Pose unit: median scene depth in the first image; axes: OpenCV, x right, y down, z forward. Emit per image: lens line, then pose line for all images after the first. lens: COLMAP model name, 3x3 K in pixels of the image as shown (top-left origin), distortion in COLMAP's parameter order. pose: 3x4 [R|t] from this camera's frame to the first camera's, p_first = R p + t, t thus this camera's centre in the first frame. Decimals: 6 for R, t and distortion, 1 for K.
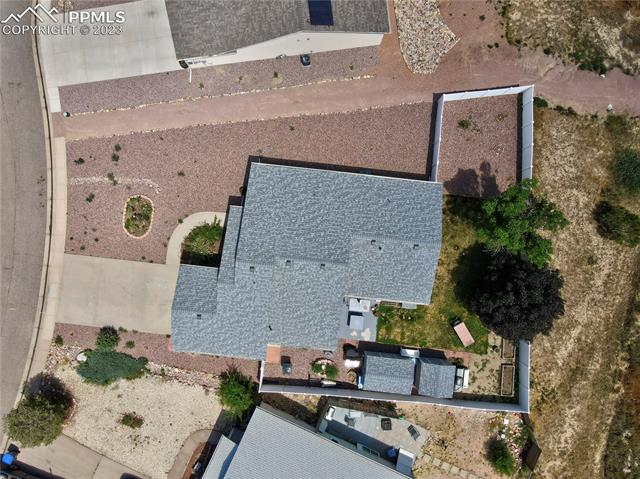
lens RADIAL K [[469.5, 0, 317.0], [0, 469.5, 239.4], [0, 0, 1]] dist [0.011370, 0.005375]
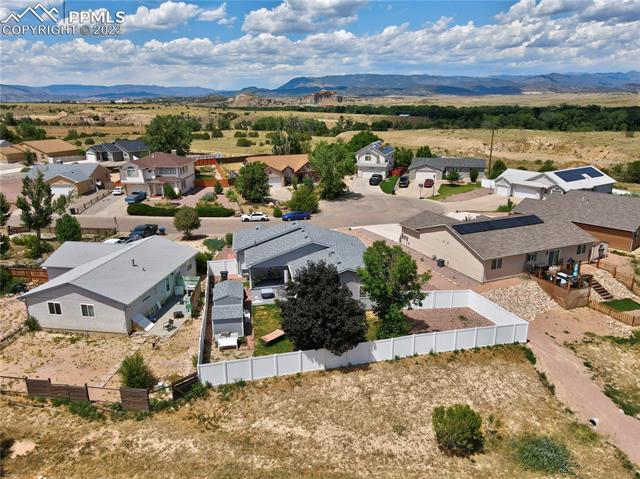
lens RADIAL K [[469.5, 0, 317.0], [0, 469.5, 239.4], [0, 0, 1]] dist [0.011370, 0.005375]
pose [[0.264065, 0.262761, -0.928023, 1.155199], [-0.964494, 0.076521, -0.252776, 0.333729], [0.004593, 0.961822, 0.273638, 0.511440]]
